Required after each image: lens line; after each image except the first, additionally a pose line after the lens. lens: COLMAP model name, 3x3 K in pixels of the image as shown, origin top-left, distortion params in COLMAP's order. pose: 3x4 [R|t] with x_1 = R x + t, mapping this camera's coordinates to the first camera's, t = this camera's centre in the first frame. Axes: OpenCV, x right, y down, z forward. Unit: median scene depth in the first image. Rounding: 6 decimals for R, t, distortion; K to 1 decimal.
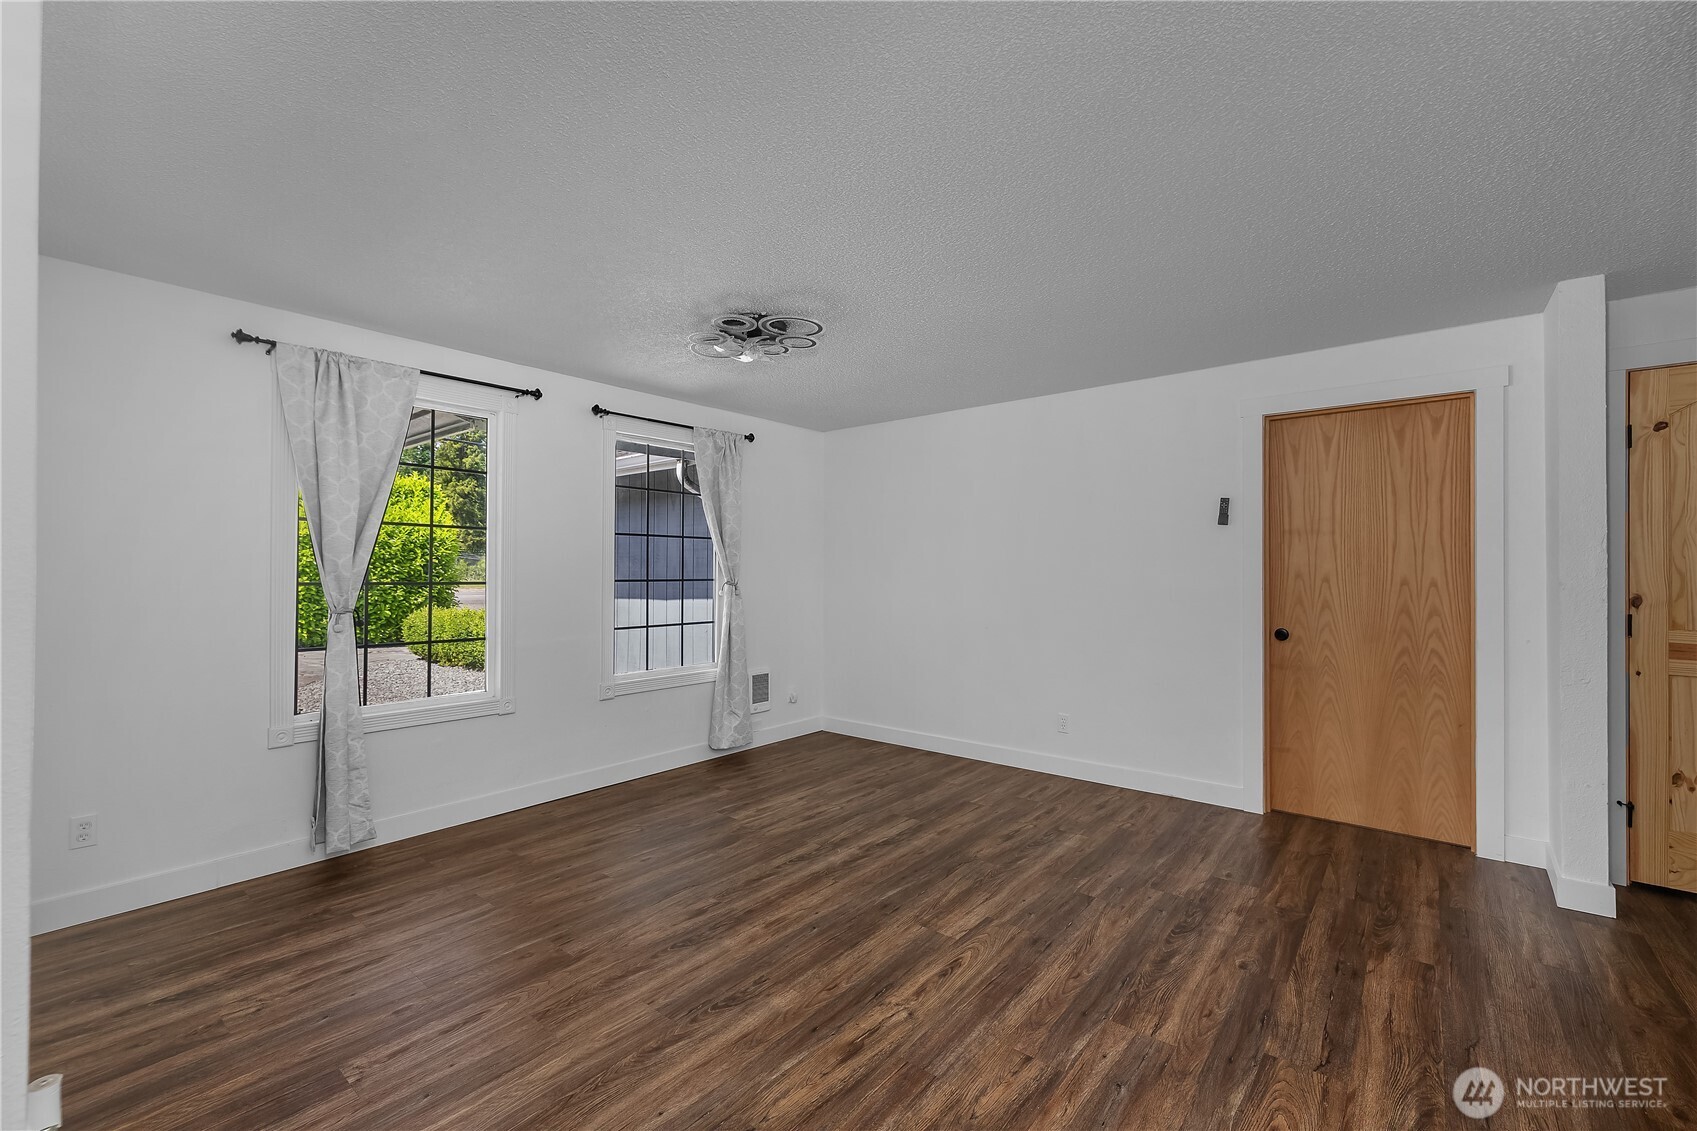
lens RADIAL K [[724.1, 0, 848.6], [0, 724.1, 568.3], [0, 0, 1]] dist [-0.002860, 0.001667]
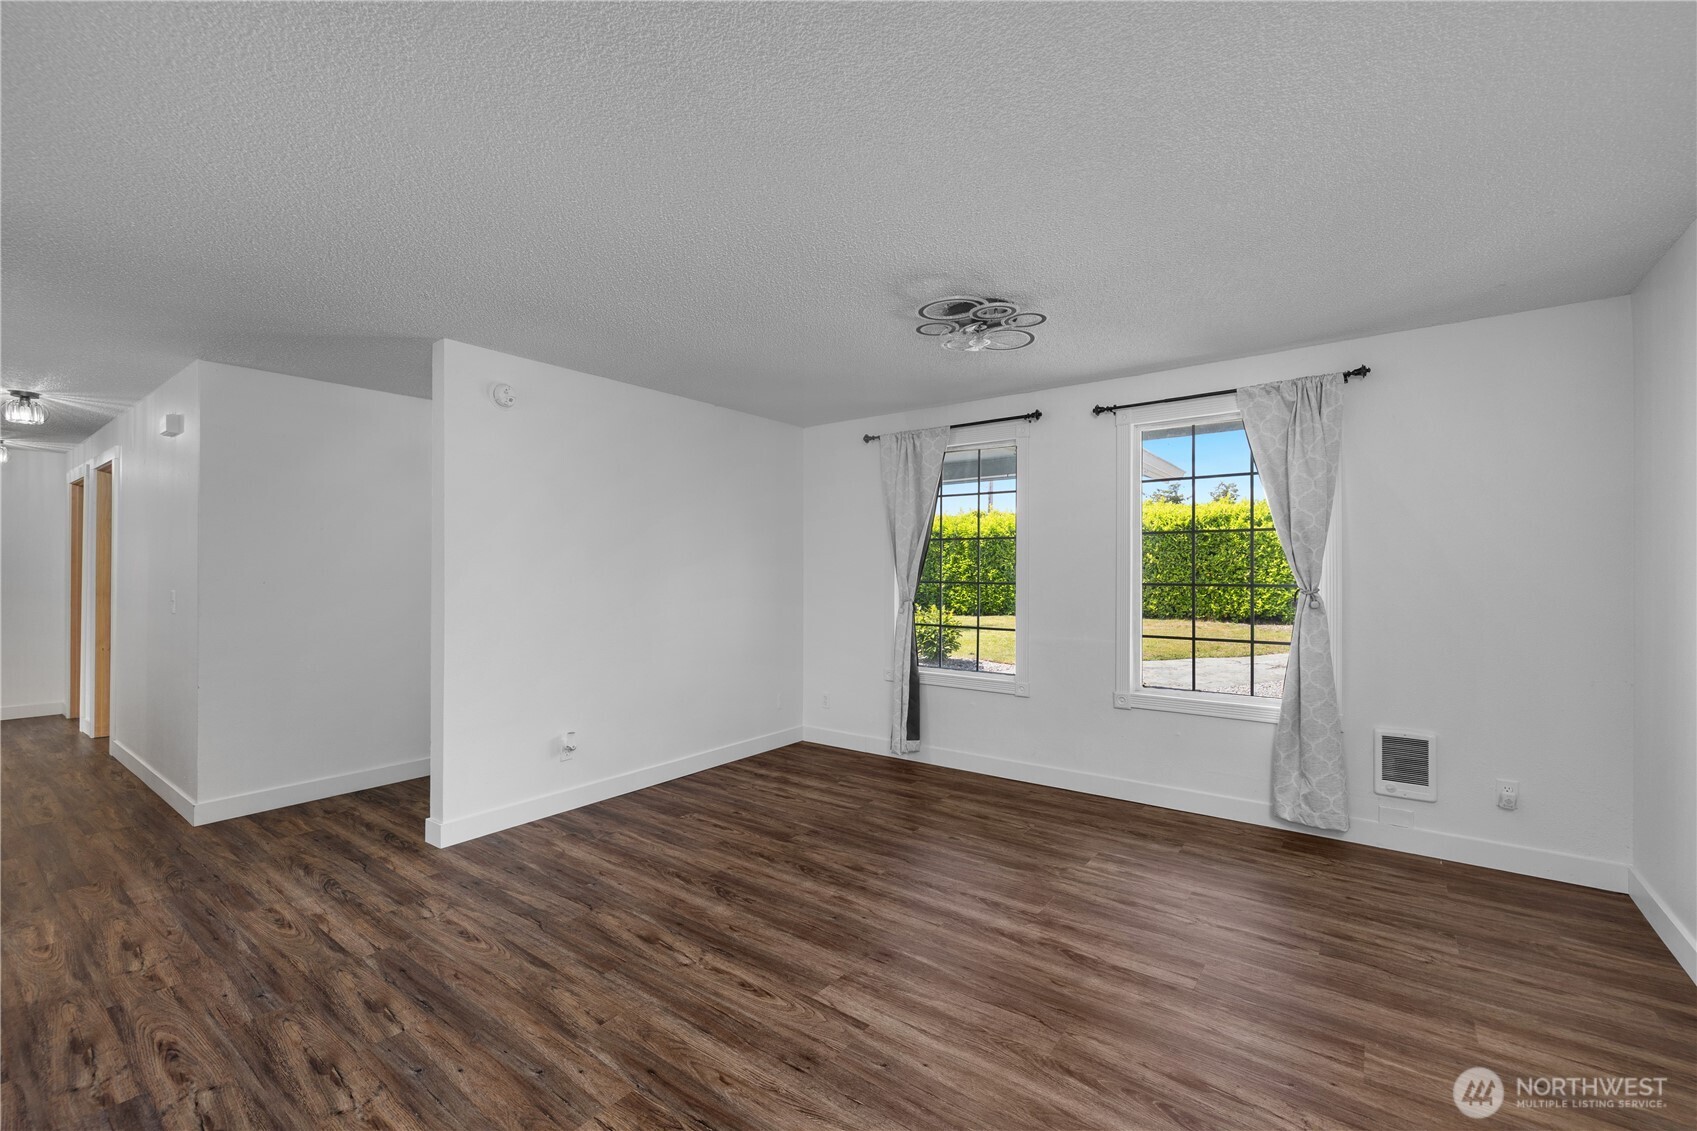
lens RADIAL K [[724.1, 0, 833.9], [0, 724.1, 563.5], [0, 0, 1]] dist [-0.002860, 0.001667]
pose [[0.020853, -0.012272, -0.999707, 0.961435], [0.002857, 0.999921, -0.012215, 0.001946], [0.999778, -0.002602, 0.020886, 0.945566]]
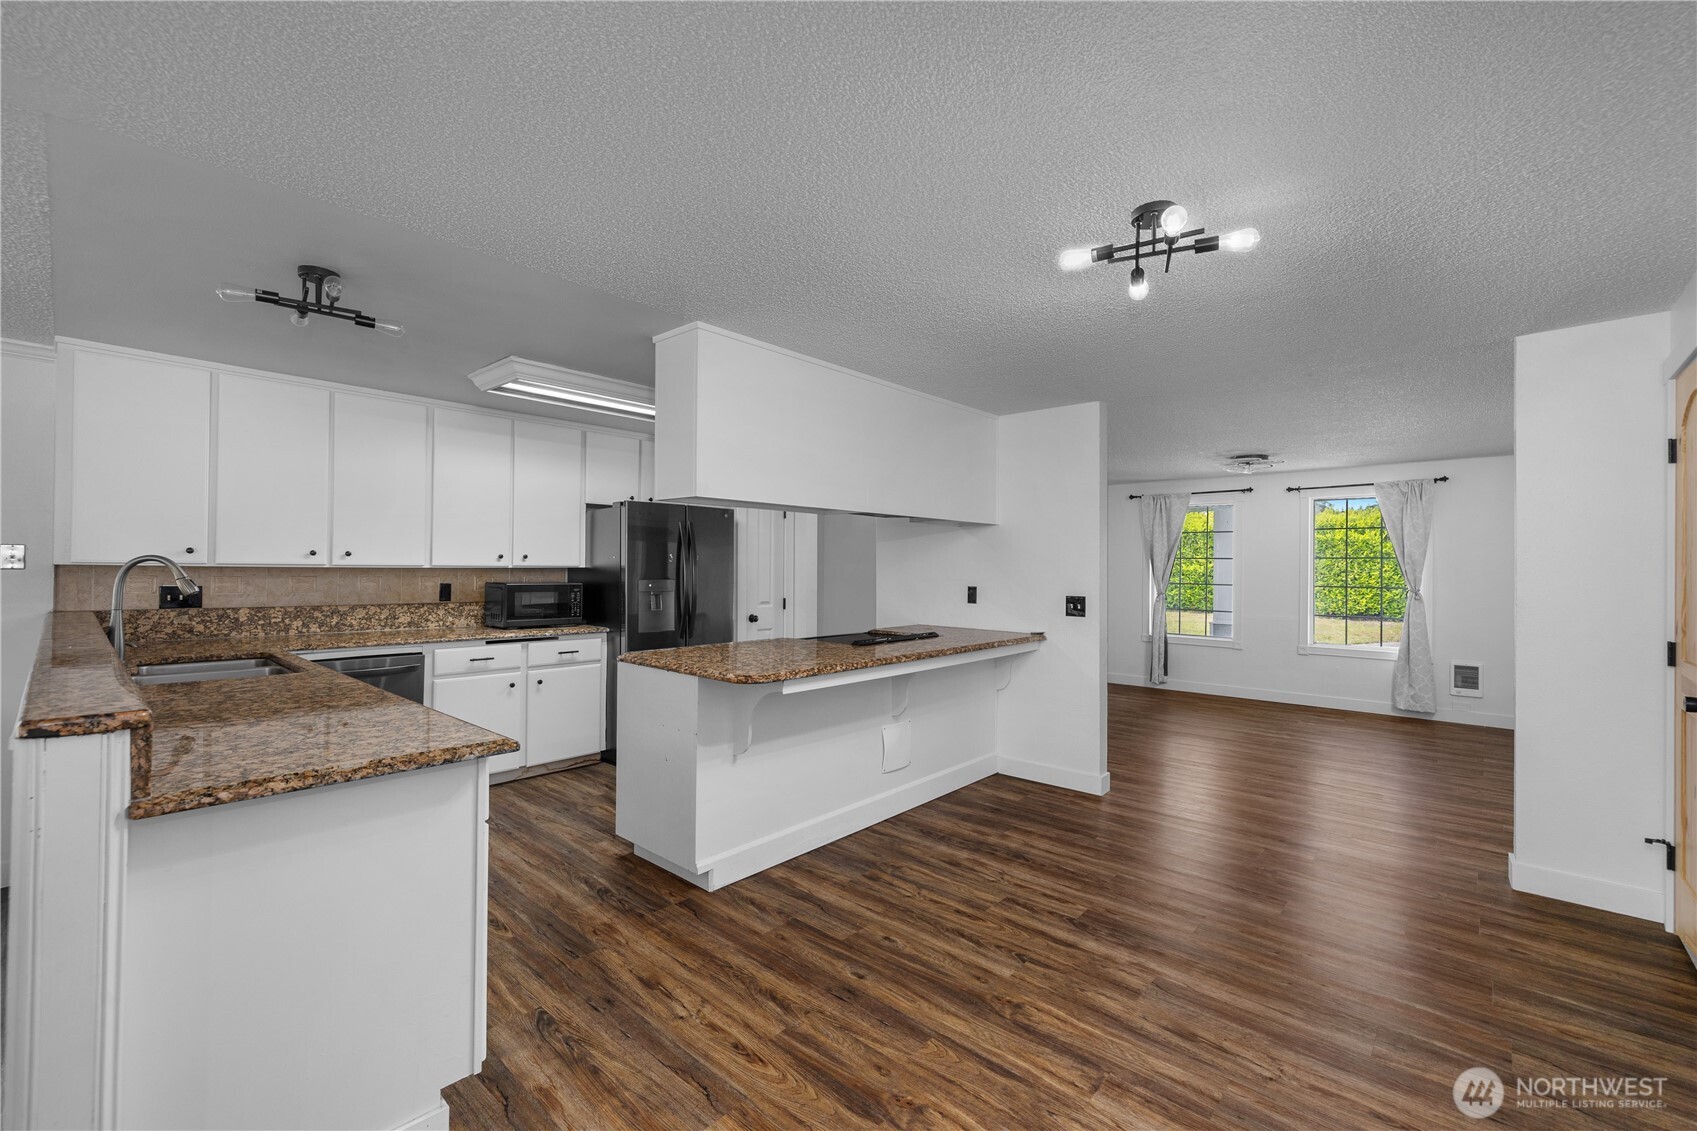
lens RADIAL K [[724.1, 0, 841.1], [0, 724.1, 562.3], [0, 0, 1]] dist [-0.002860, 0.001667]
pose [[-0.060972, -0.011168, -0.998077, 2.272335], [-0.001178, 0.999938, -0.011117, -0.029320], [0.998139, 0.000498, -0.060981, 0.017401]]
